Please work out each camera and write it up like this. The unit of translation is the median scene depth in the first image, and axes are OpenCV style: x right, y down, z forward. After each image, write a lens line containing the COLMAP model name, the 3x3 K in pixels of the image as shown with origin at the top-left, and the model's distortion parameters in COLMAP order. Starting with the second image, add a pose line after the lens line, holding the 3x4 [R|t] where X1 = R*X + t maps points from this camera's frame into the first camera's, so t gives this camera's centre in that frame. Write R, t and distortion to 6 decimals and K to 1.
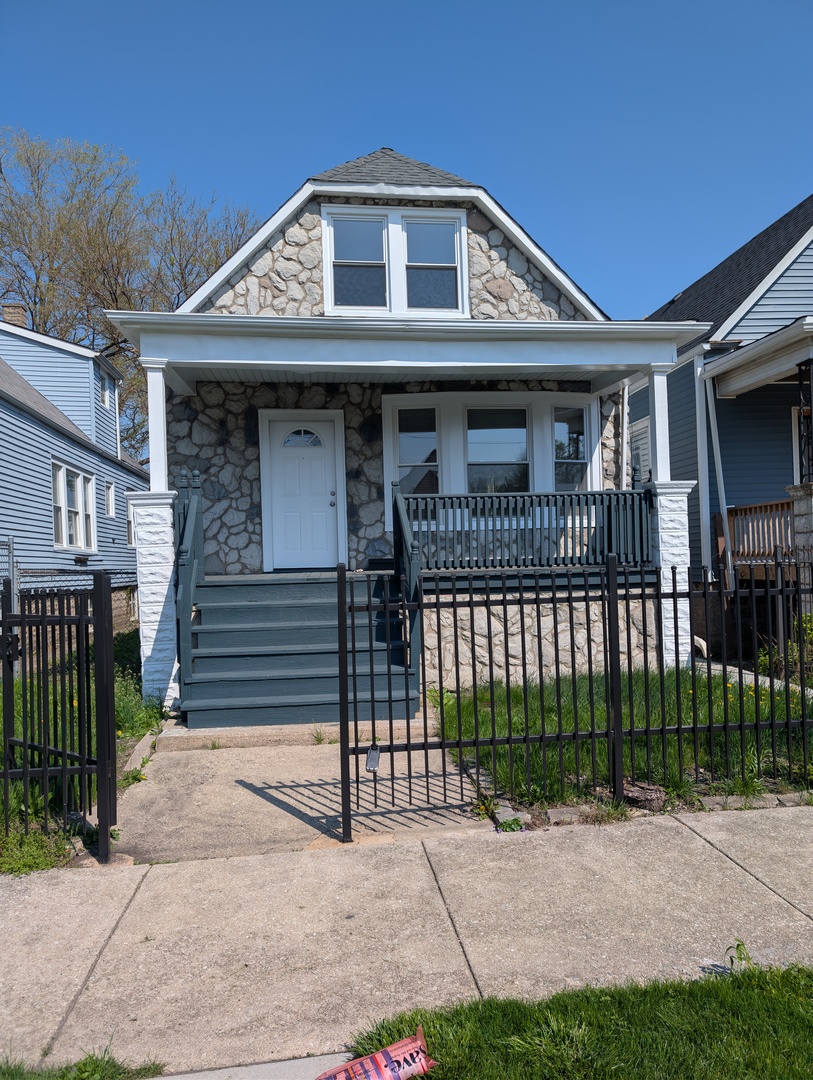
lens RADIAL K [[792.3, 0, 399.4], [0, 792.3, 544.3], [0, 0, 1]] dist [0.027649, -0.036617]
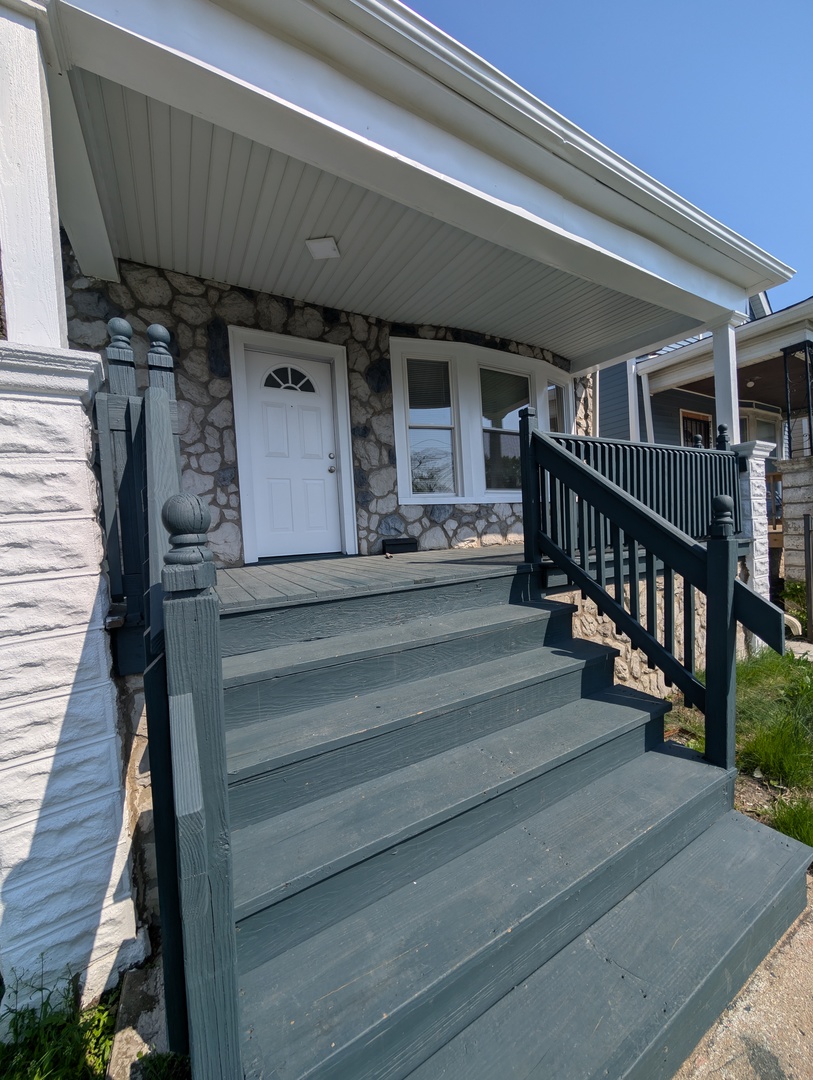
lens RADIAL K [[402.3, 0, 395.6], [0, 402.3, 539.3], [0, 0, 1]] dist [-0.007074, 0.001797]
pose [[0.921363, -0.031271, 0.387442, -0.185393], [0.021535, 0.999334, 0.029444, 0.006857], [-0.388105, -0.018785, 0.921424, 0.627151]]
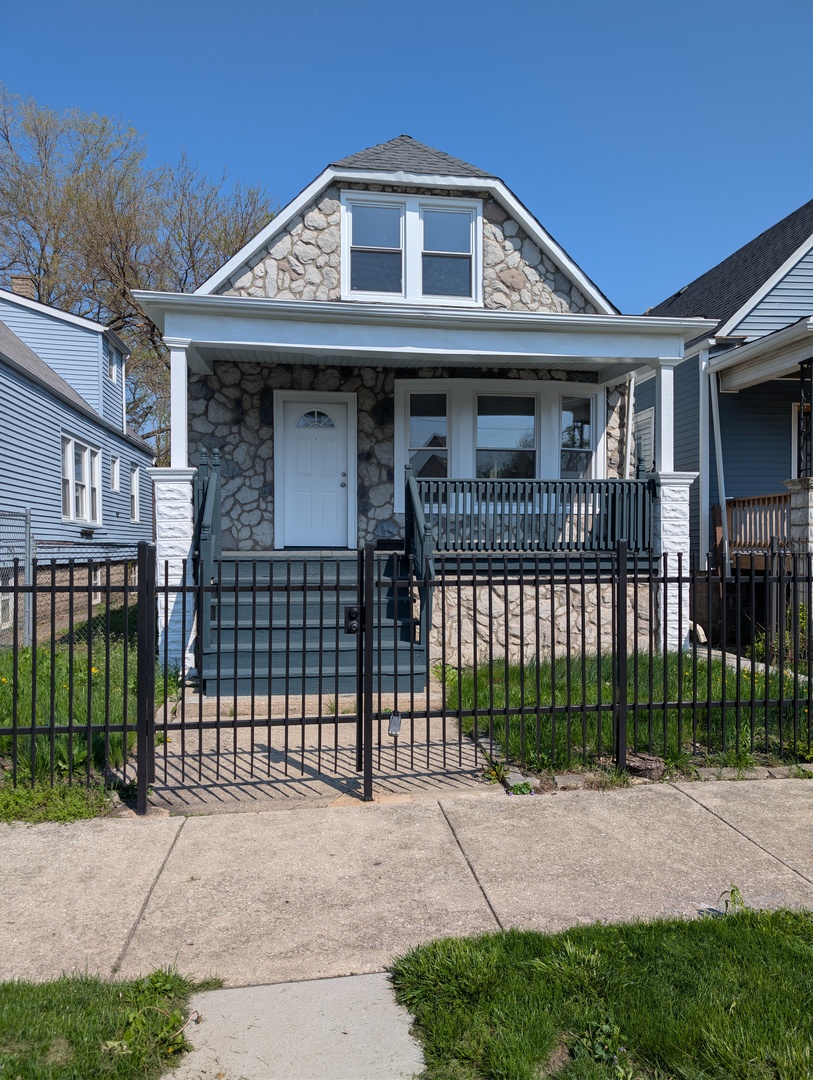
lens RADIAL K [[792.3, 0, 402.1], [0, 792.3, 542.6], [0, 0, 1]] dist [0.027649, -0.036617]
pose [[0.999565, 0.027639, 0.010335, -0.017394], [-0.027844, 0.999406, 0.020290, 0.001220], [-0.009768, -0.020569, 0.999741, -0.028317]]
